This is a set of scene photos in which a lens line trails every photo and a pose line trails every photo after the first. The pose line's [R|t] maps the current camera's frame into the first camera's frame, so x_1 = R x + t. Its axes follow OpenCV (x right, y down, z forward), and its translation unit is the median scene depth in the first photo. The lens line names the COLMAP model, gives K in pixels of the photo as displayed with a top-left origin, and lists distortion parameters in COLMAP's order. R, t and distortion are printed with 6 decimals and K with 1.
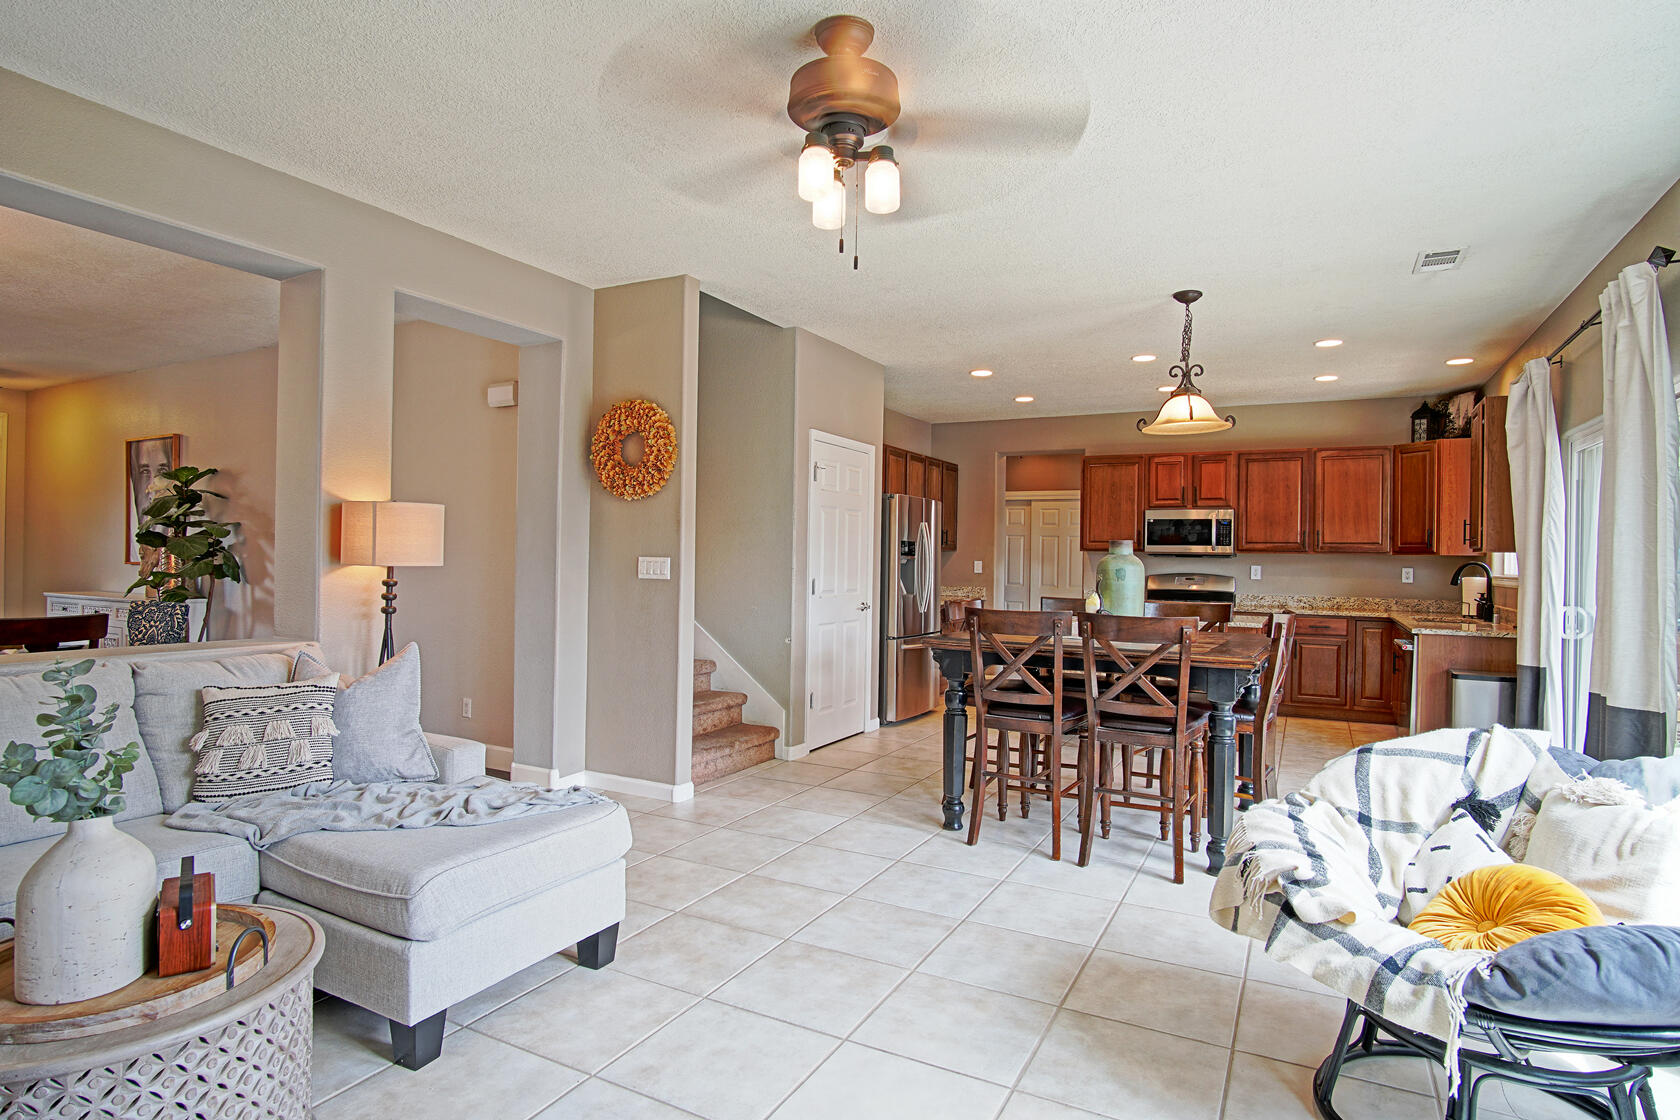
lens RADIAL K [[892.6, 0, 837.6], [0, 892.6, 559.0], [0, 0, 1]] dist [-0.022086, 0.001030]
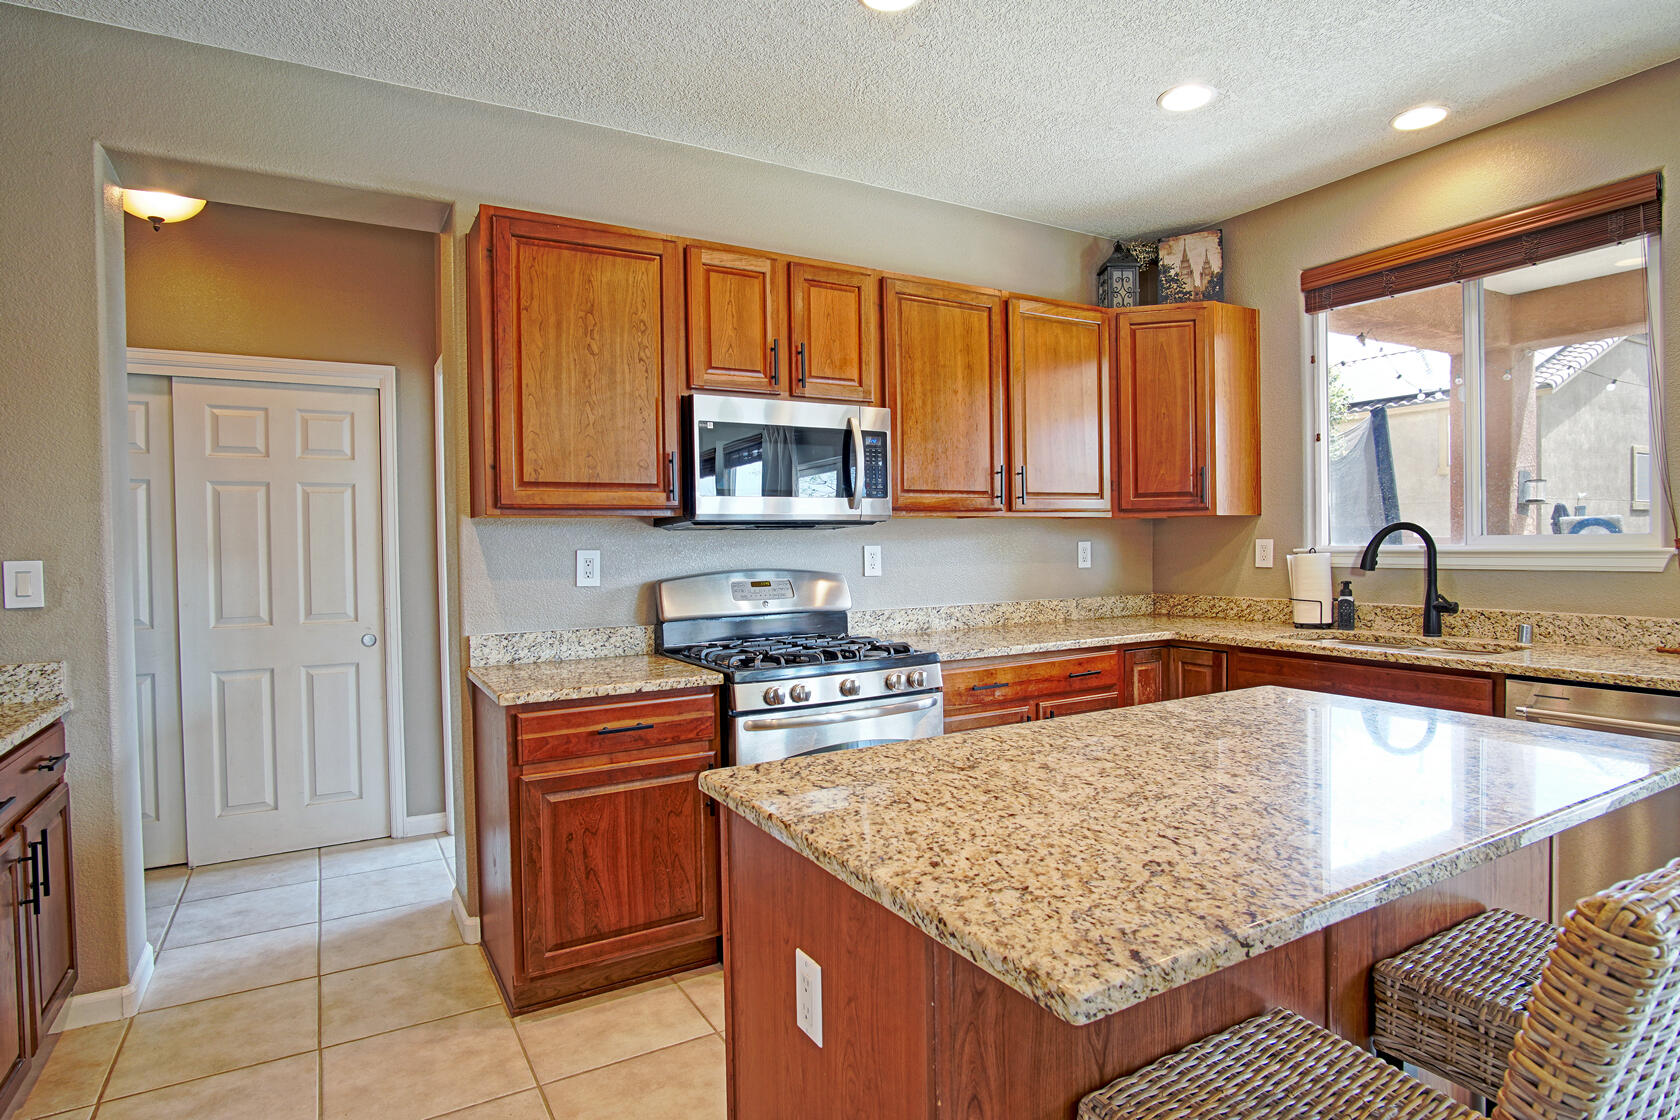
lens RADIAL K [[892.6, 0, 838.7], [0, 892.6, 549.8], [0, 0, 1]] dist [-0.022086, 0.001030]
pose [[0.528978, -0.028690, 0.848150, 0.083594], [0.026441, 0.999500, 0.017319, 0.001431], [-0.848223, 0.013264, 0.529473, 0.801998]]
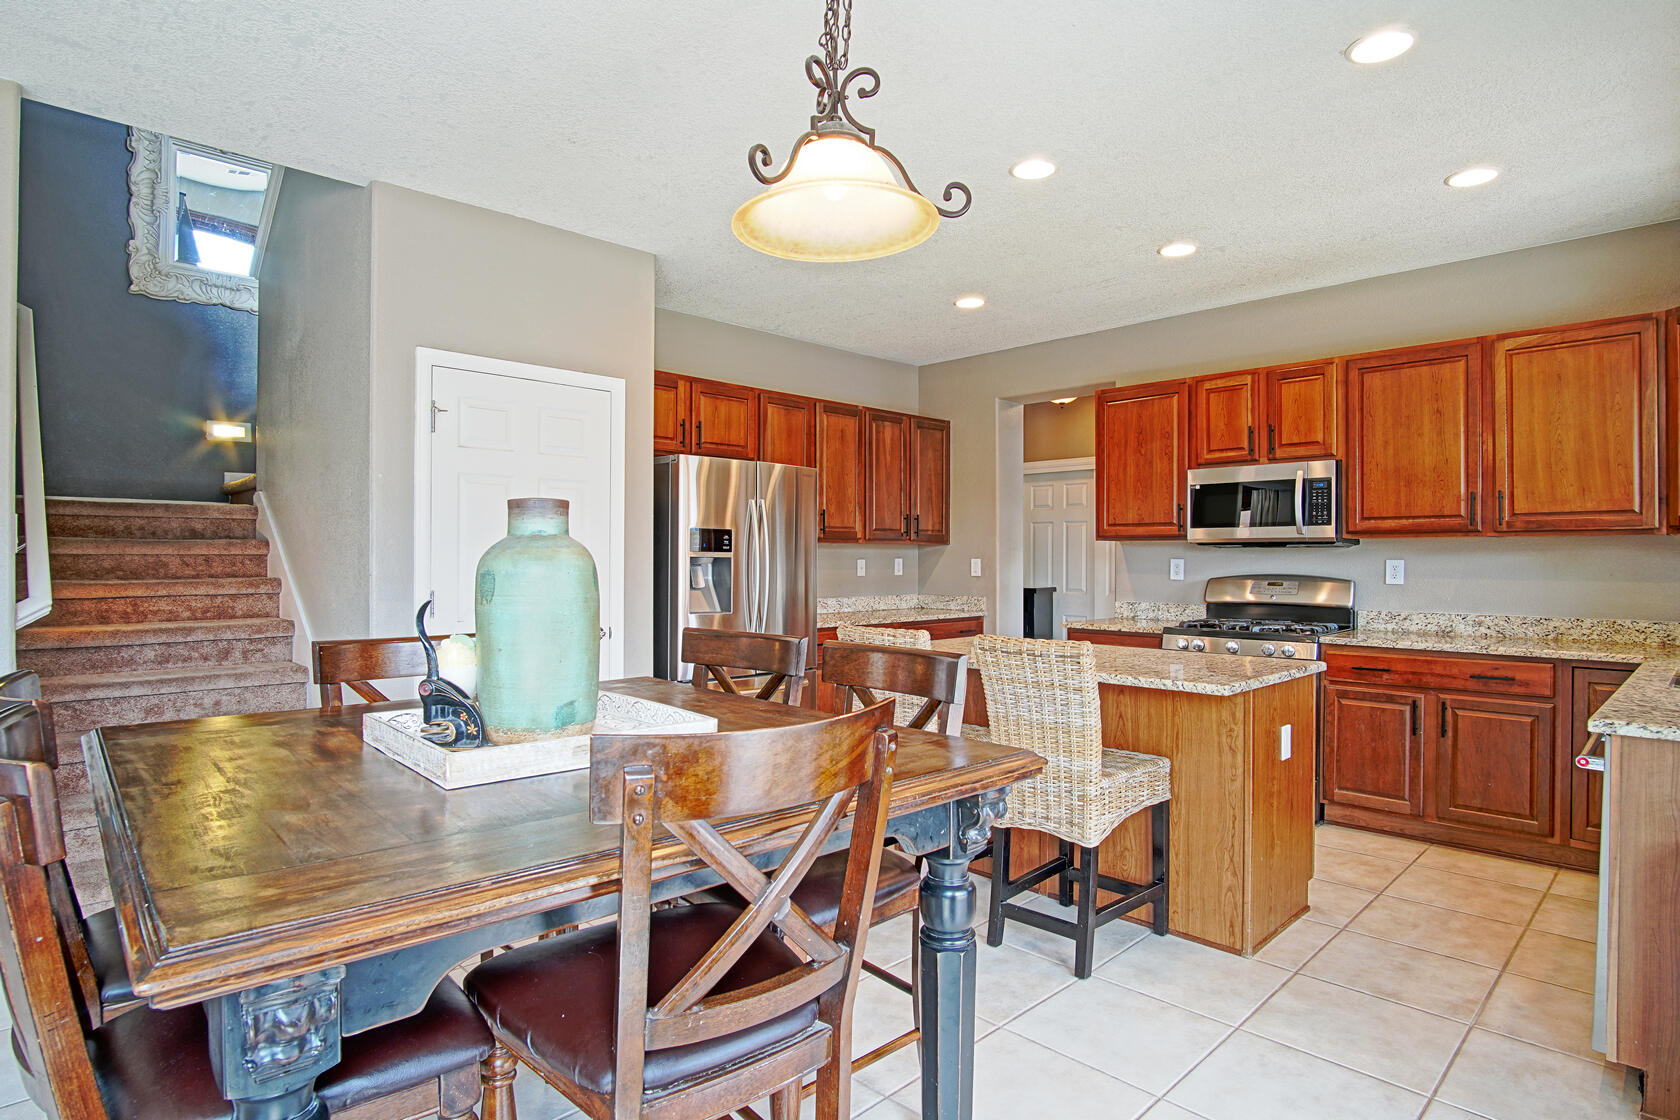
lens RADIAL K [[892.6, 0, 840.4], [0, 892.6, 559.6], [0, 0, 1]] dist [-0.022086, 0.001030]
pose [[0.953592, -0.014779, -0.300737, 0.315042], [0.014365, 0.999890, -0.003589, 0.004397], [0.300757, -0.000897, 0.953700, 0.373891]]
